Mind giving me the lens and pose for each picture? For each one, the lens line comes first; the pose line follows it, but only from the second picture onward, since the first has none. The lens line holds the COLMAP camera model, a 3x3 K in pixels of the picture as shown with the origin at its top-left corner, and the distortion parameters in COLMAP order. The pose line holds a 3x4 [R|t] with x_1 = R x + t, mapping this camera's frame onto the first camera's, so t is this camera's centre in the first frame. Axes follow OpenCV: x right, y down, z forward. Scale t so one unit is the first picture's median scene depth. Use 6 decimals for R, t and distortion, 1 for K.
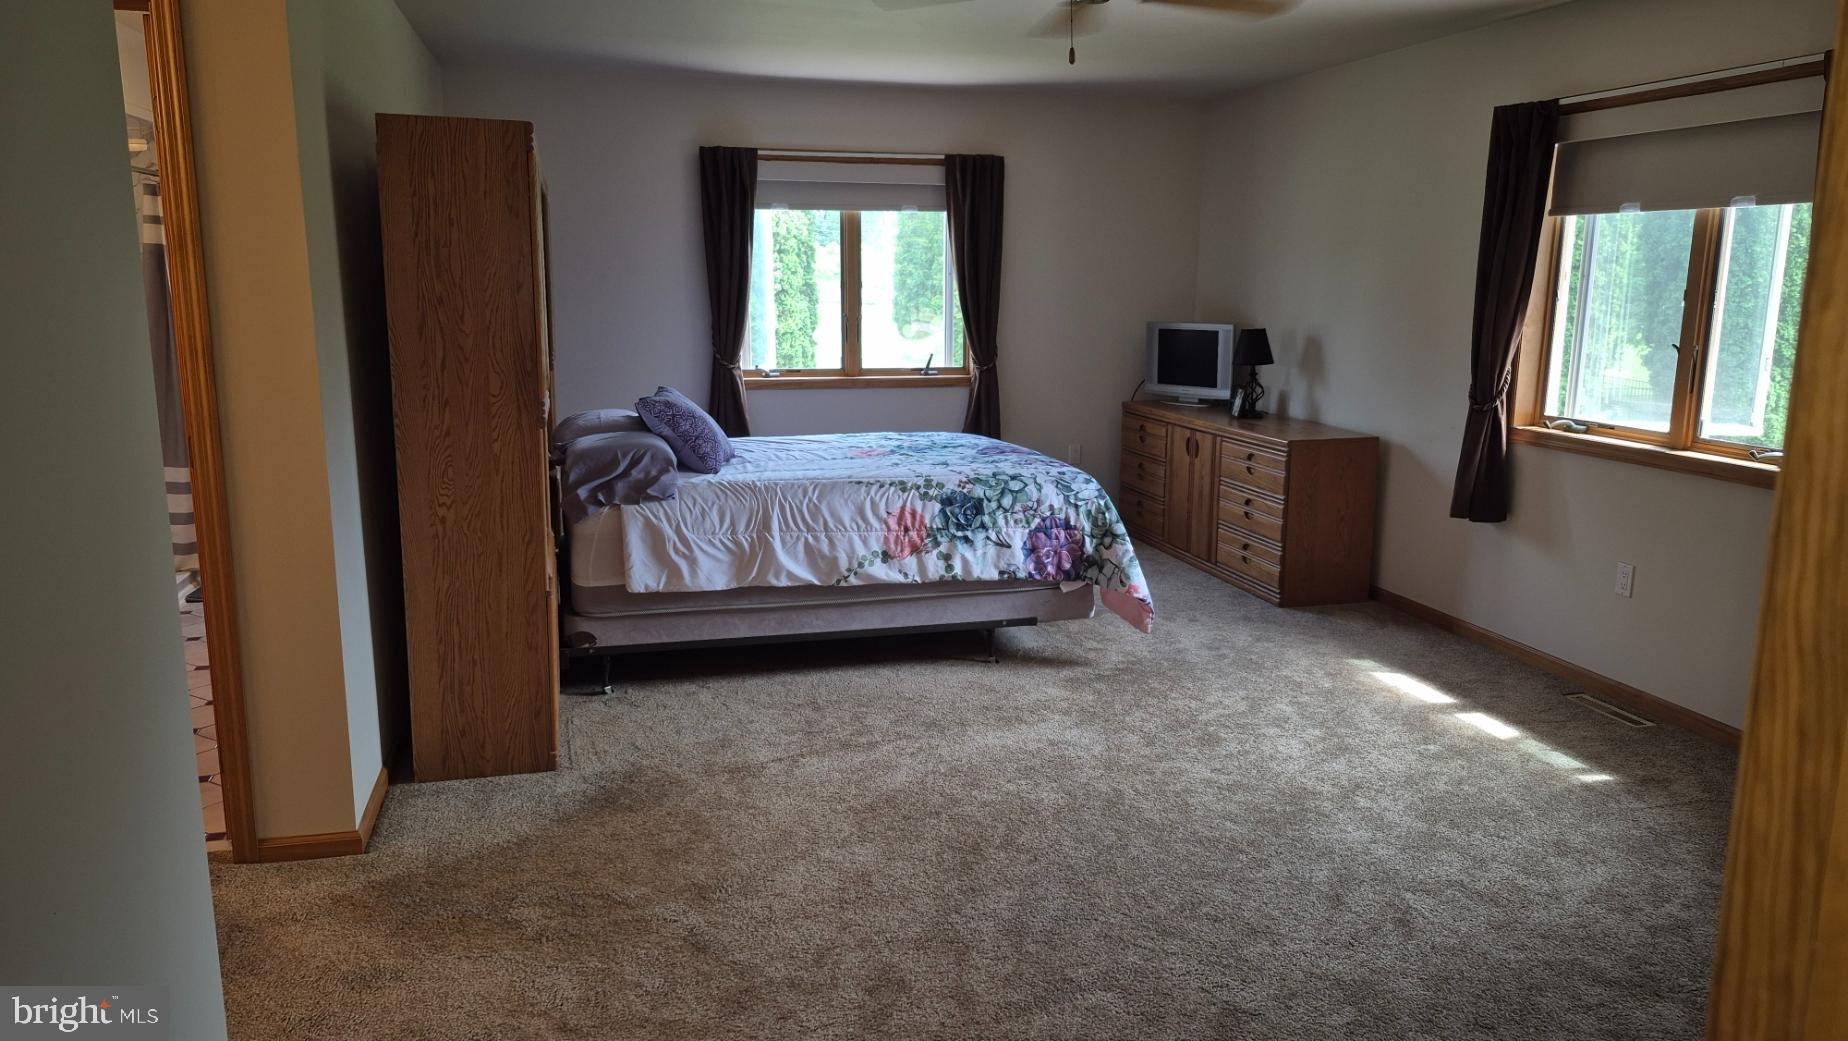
lens RADIAL K [[1329.1, 0, 924.0], [0, 1329.1, 520.5], [0, 0, 1]] dist [0.132231, -0.000549]
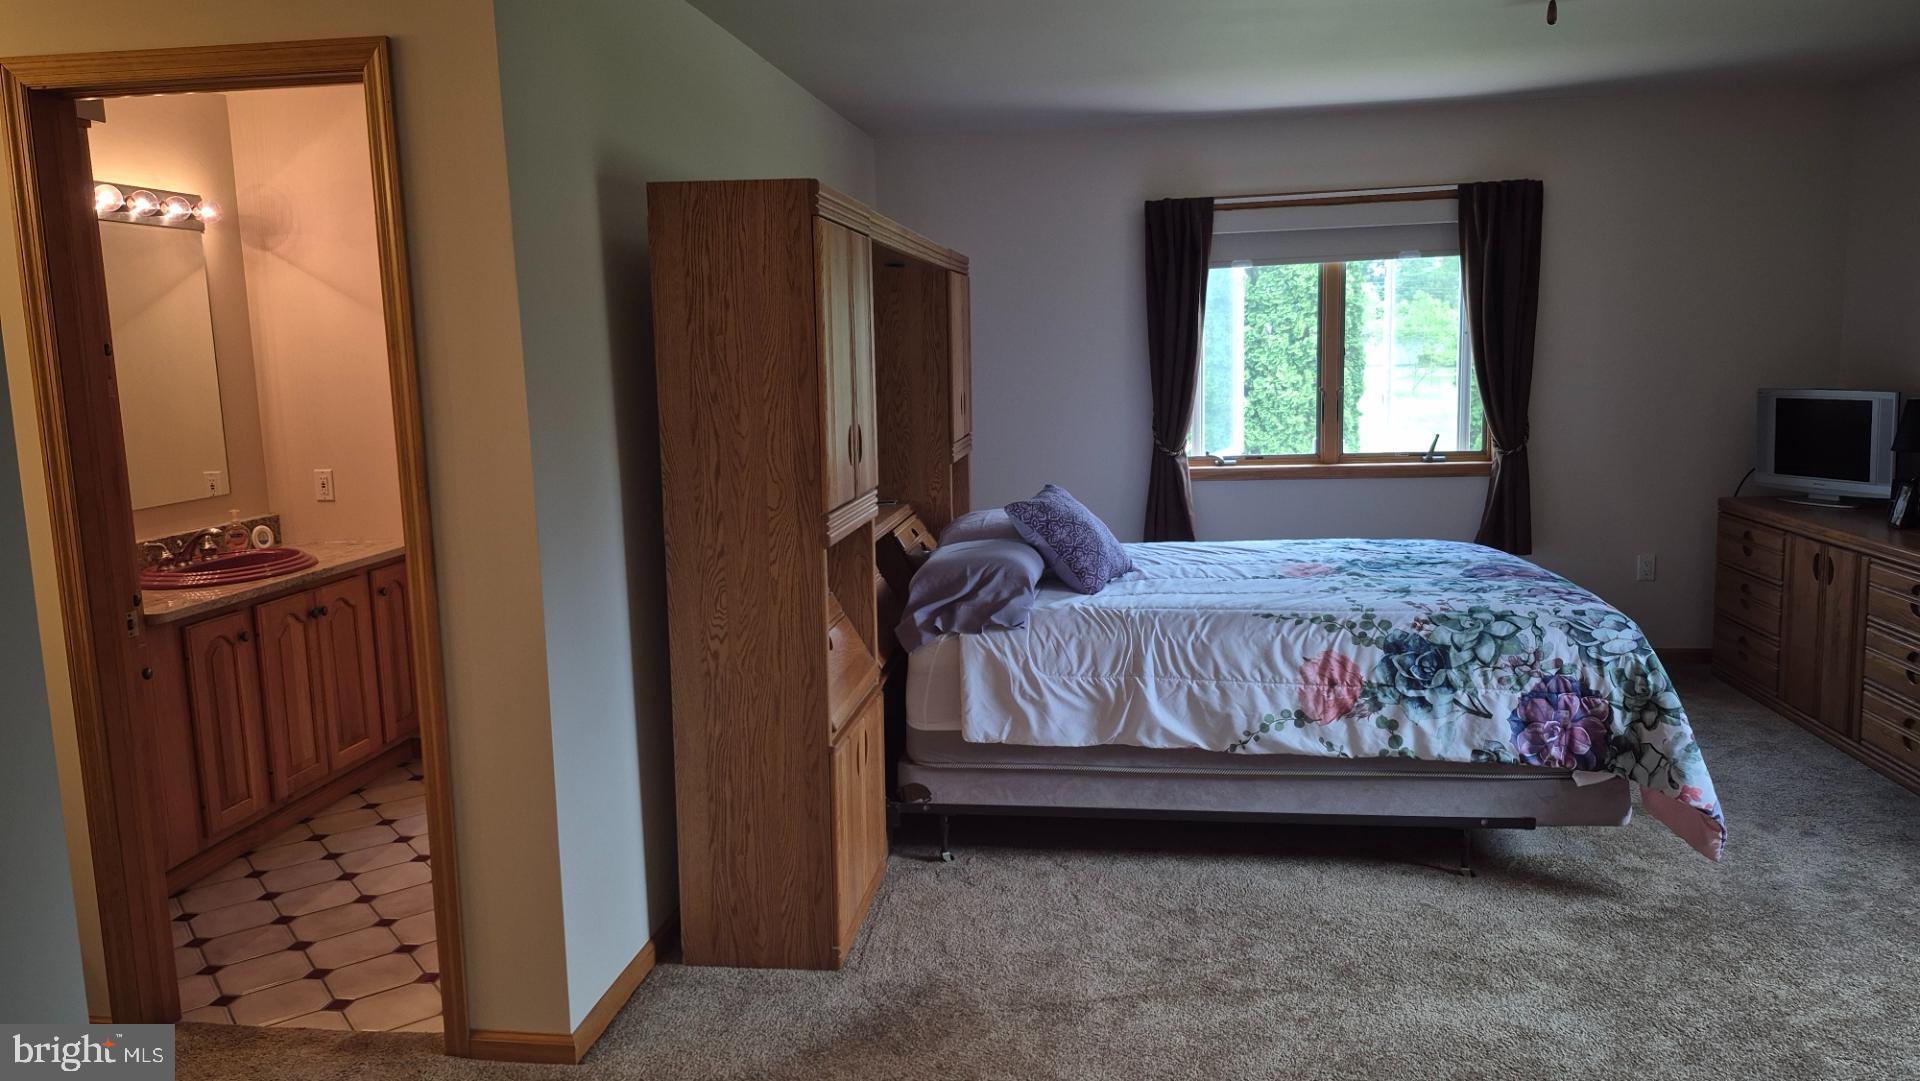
lens RADIAL K [[1337.1, 0, 951.7], [0, 1337.1, 528.1], [0, 0, 1]] dist [0.098684, -0.119265]
pose [[0.918672, 0.021016, -0.394461, 0.084523], [-0.038540, 0.998588, -0.036555, -0.042835], [0.393136, 0.048785, 0.918185, 0.225029]]
